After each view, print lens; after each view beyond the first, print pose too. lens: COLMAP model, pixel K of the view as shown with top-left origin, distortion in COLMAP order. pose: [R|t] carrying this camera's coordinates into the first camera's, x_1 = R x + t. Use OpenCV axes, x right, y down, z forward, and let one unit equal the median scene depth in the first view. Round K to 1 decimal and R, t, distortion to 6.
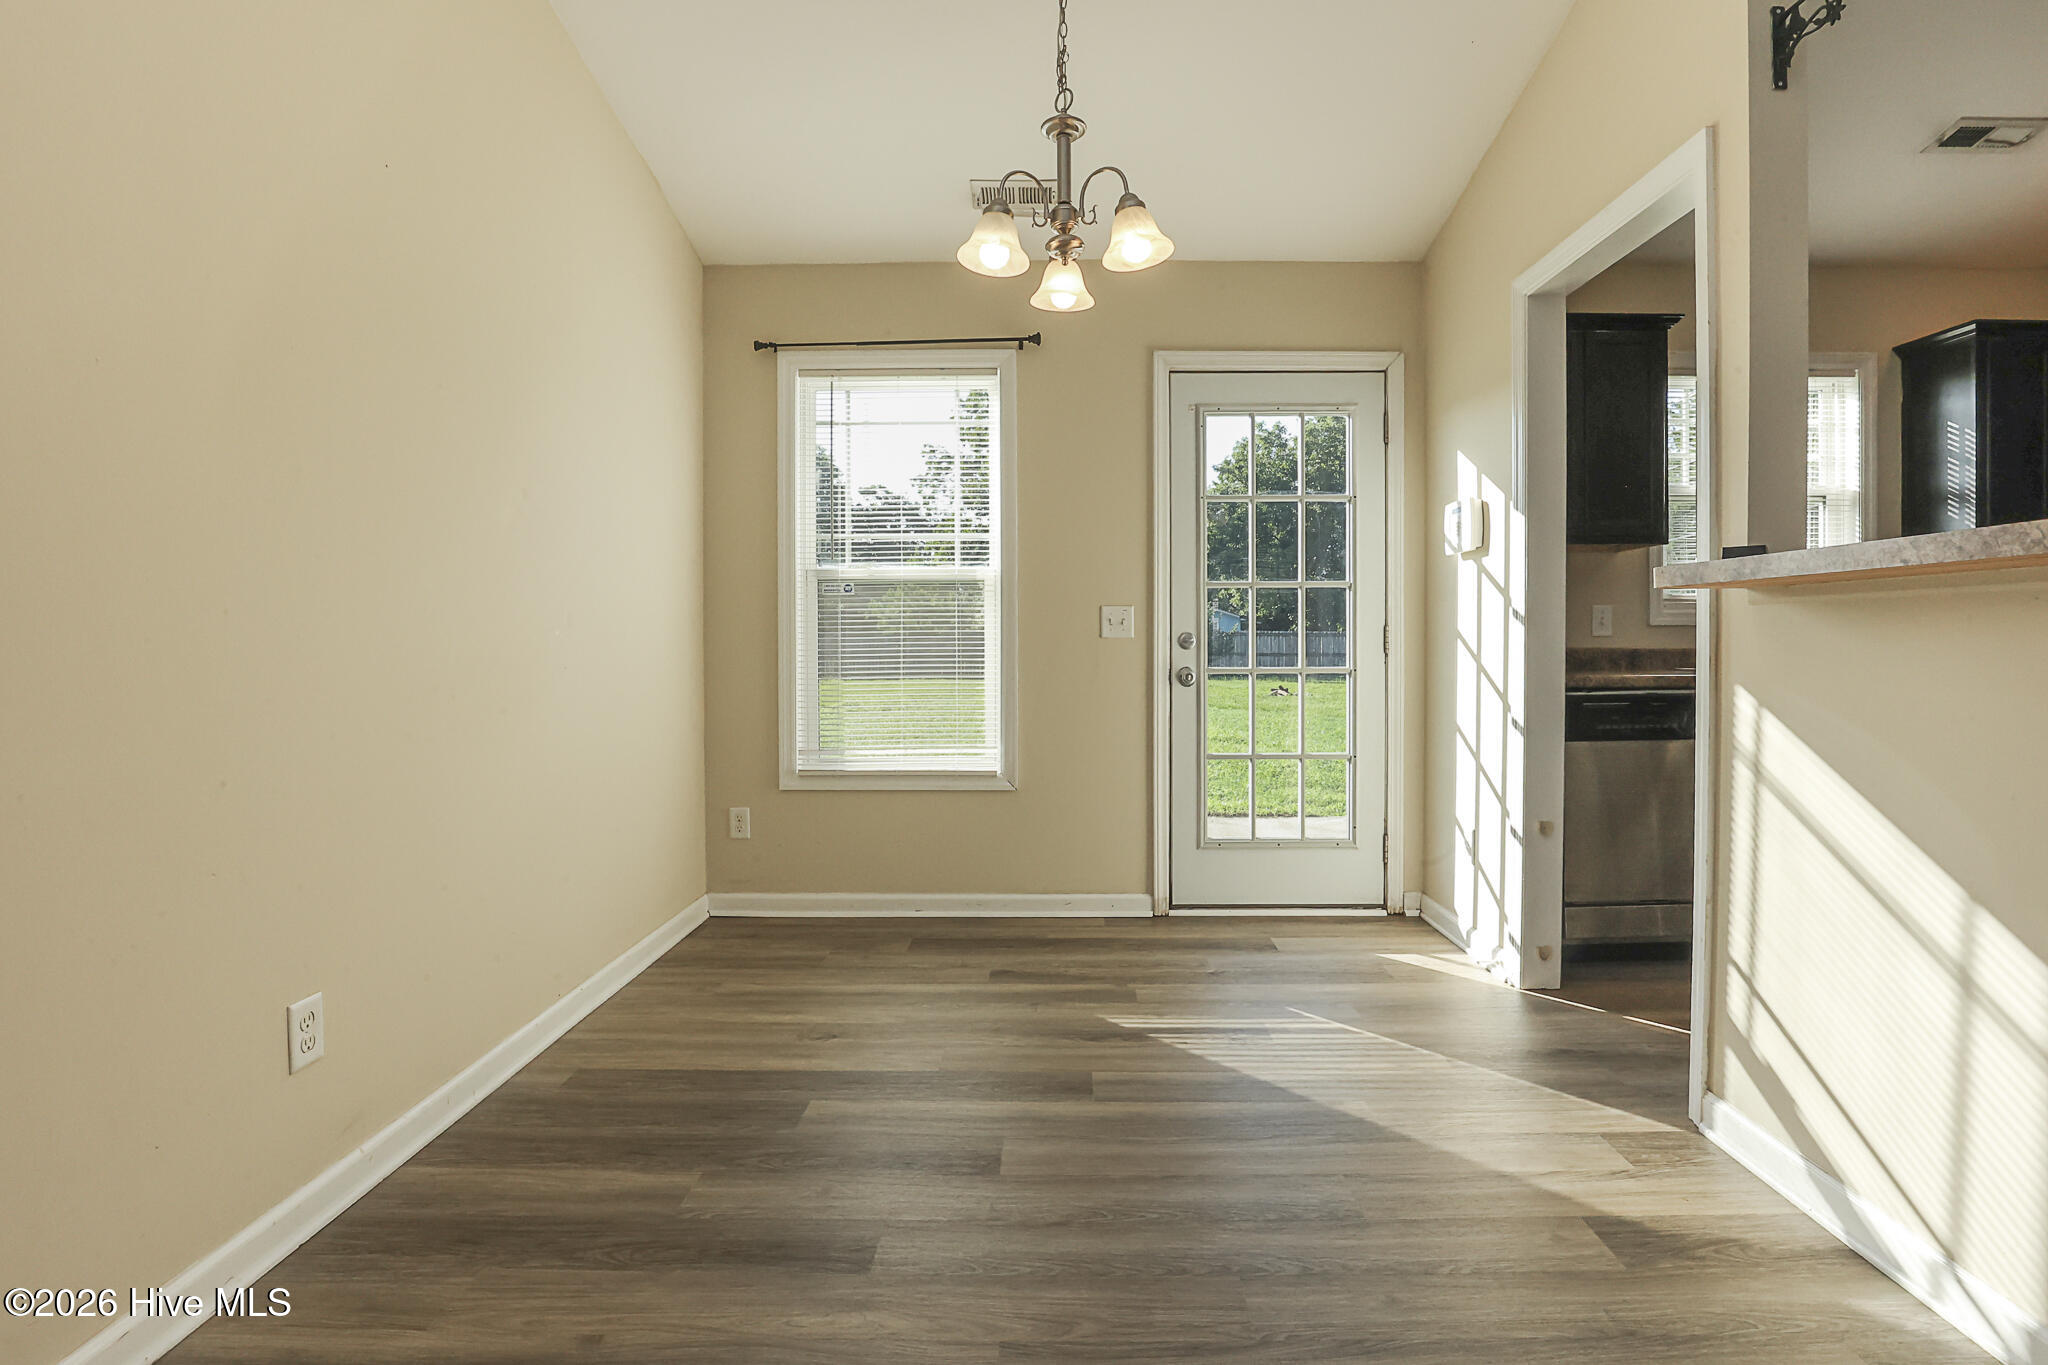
lens RADIAL K [[949.6, 0, 1054.4], [0, 949.6, 664.4], [0, 0, 1]] dist [-0.017124, 0.000532]
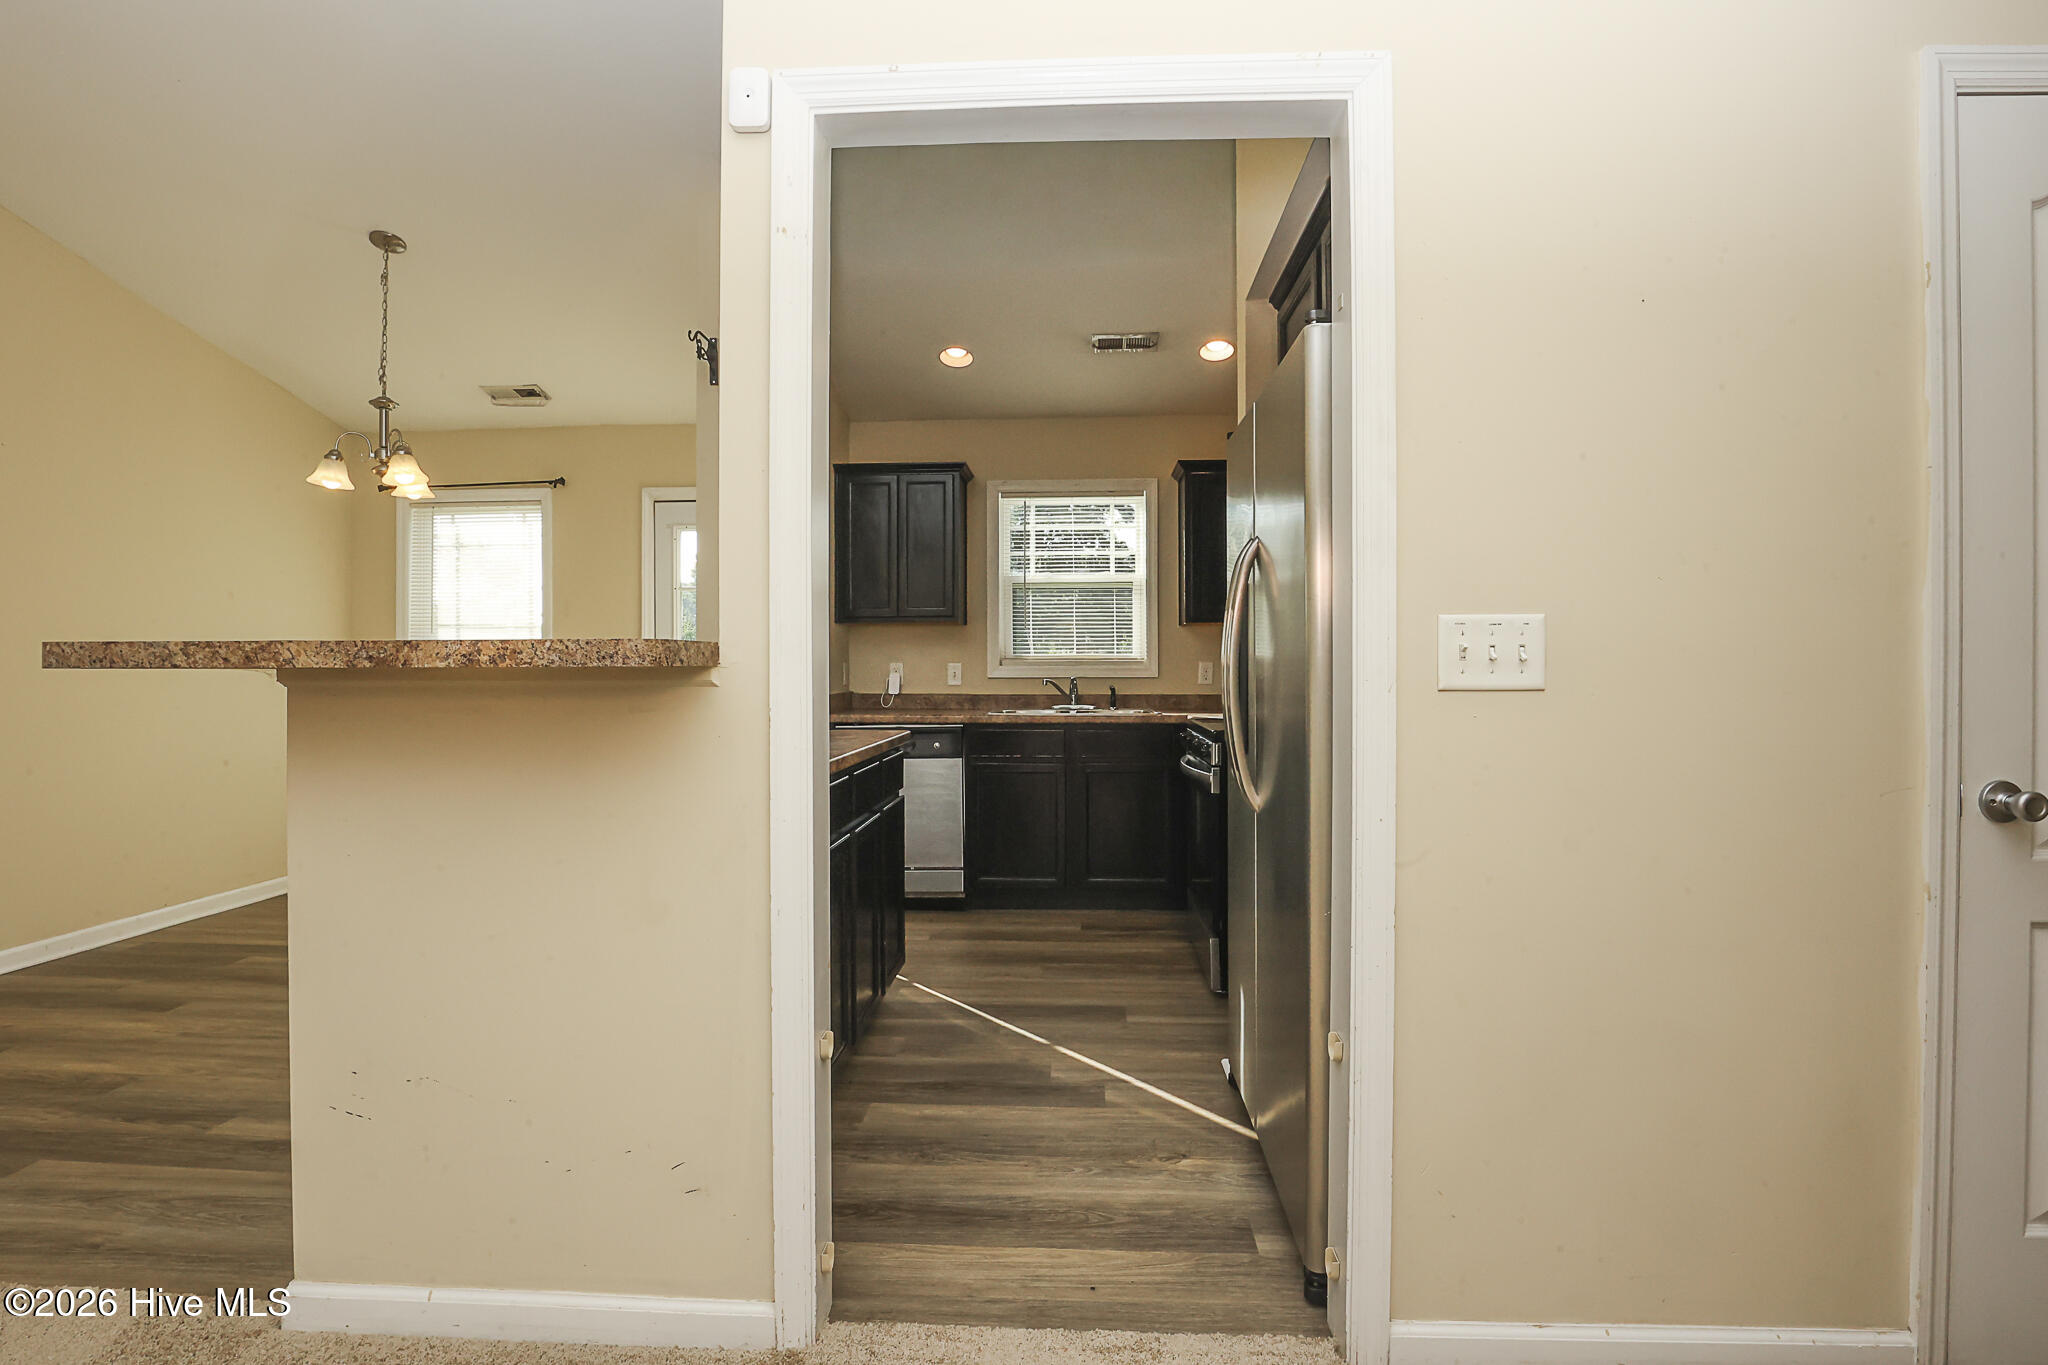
lens RADIAL K [[960.7, 0, 1022.6], [0, 960.7, 671.1], [0, 0, 1]] dist [-0.048904, 0.012718]
pose [[0.997867, 0.000562, -0.065282, 1.108439], [-0.002333, 0.999631, -0.027064, -0.016145], [0.065243, 0.027159, 0.997500, -0.578809]]
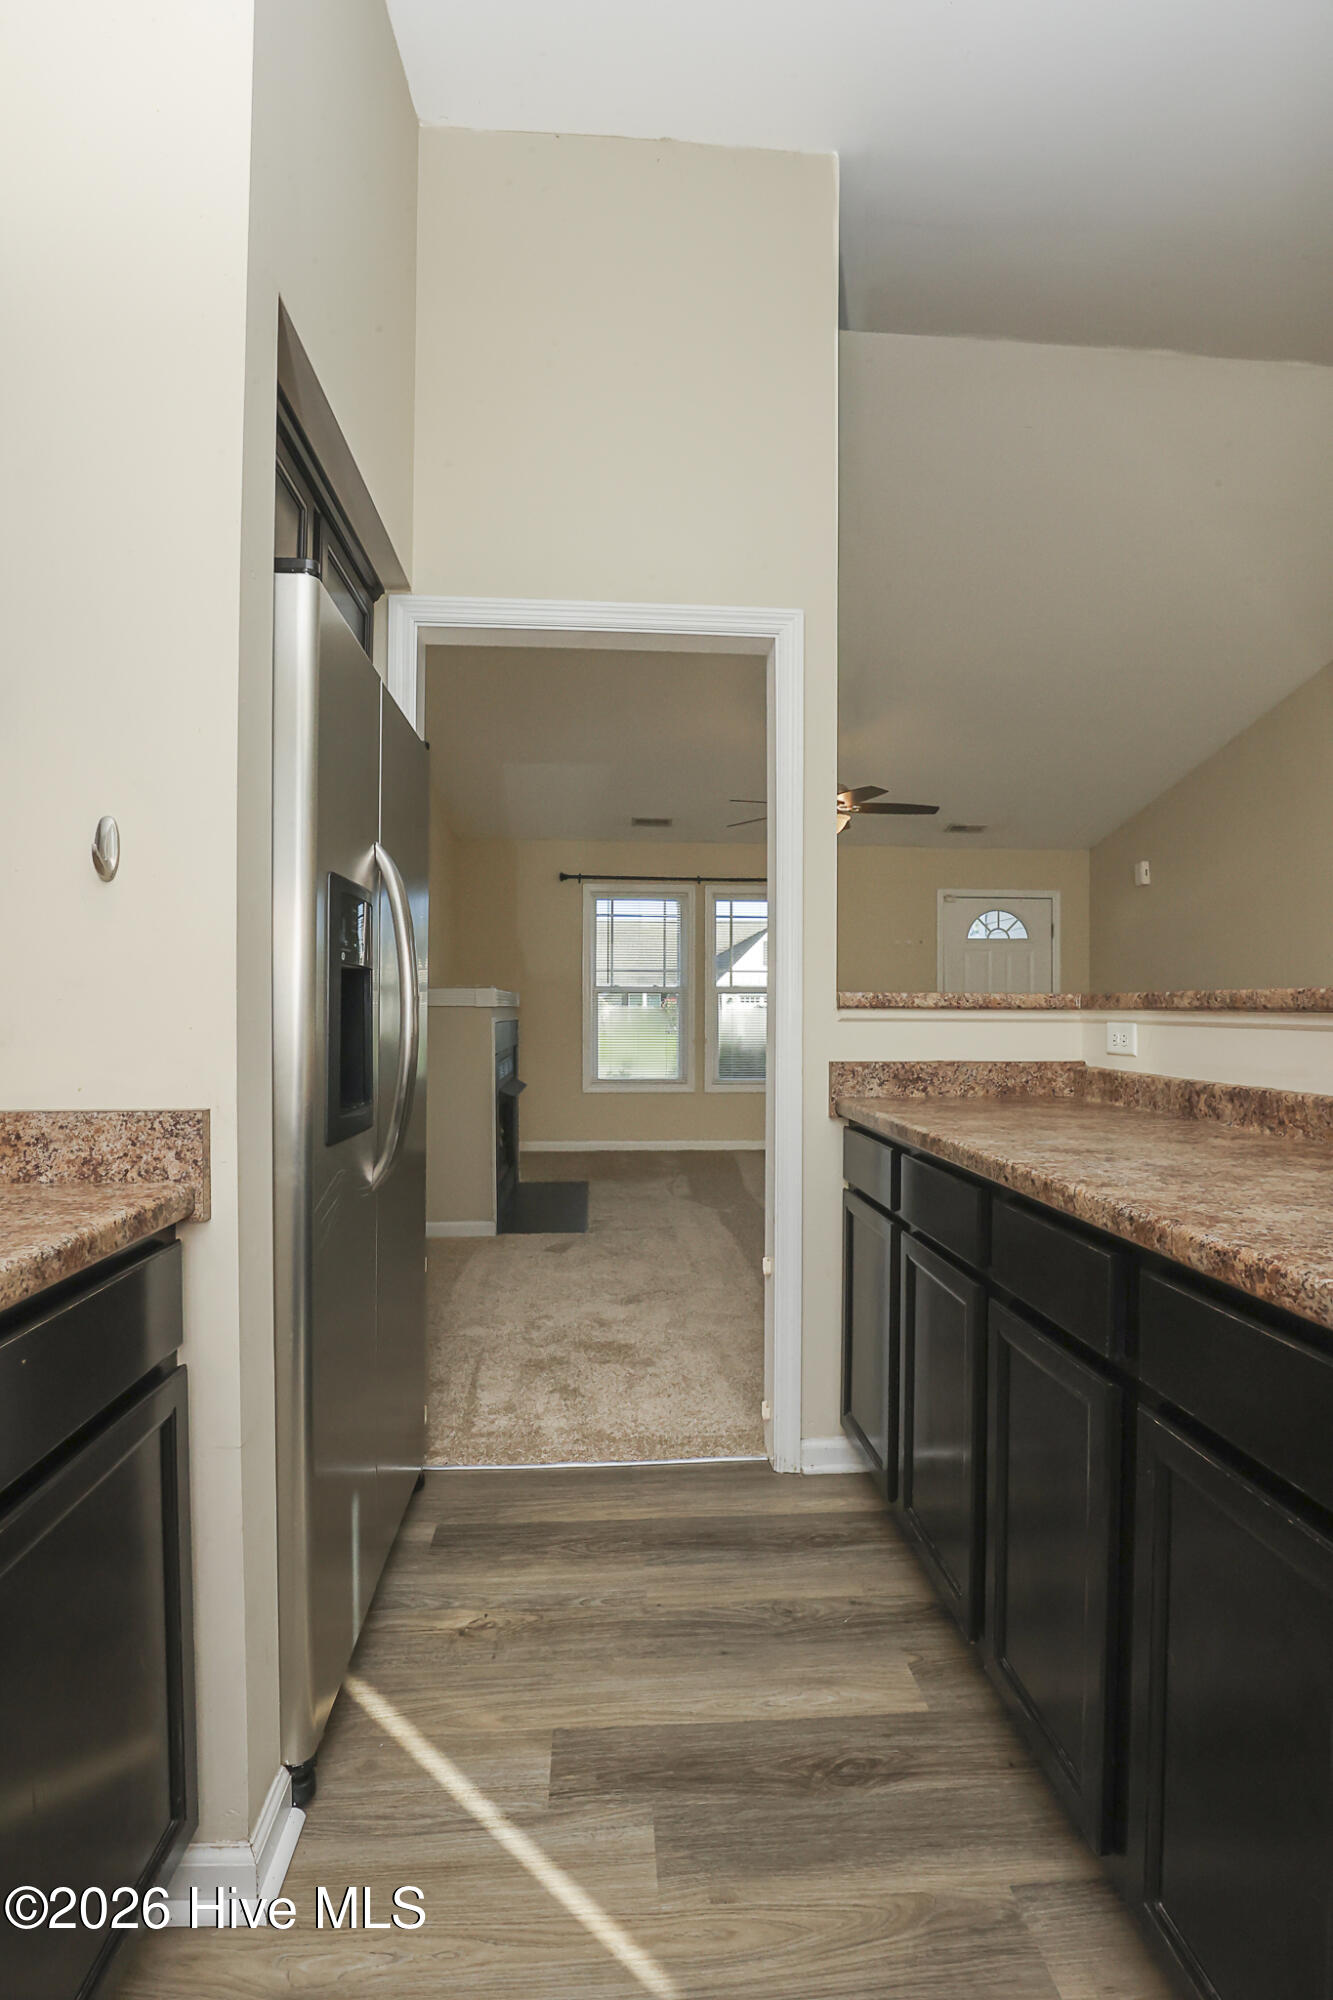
lens RADIAL K [[927.3, 0, 665.2], [0, 927.3, 1011.7], [0, 0, 1]] dist [-0.017124, 0.000532]
pose [[-0.997416, -0.001514, -0.071828, 1.101991], [-0.004030, 0.999383, 0.034905, -0.064942], [0.071730, 0.035104, -0.996806, 0.956342]]
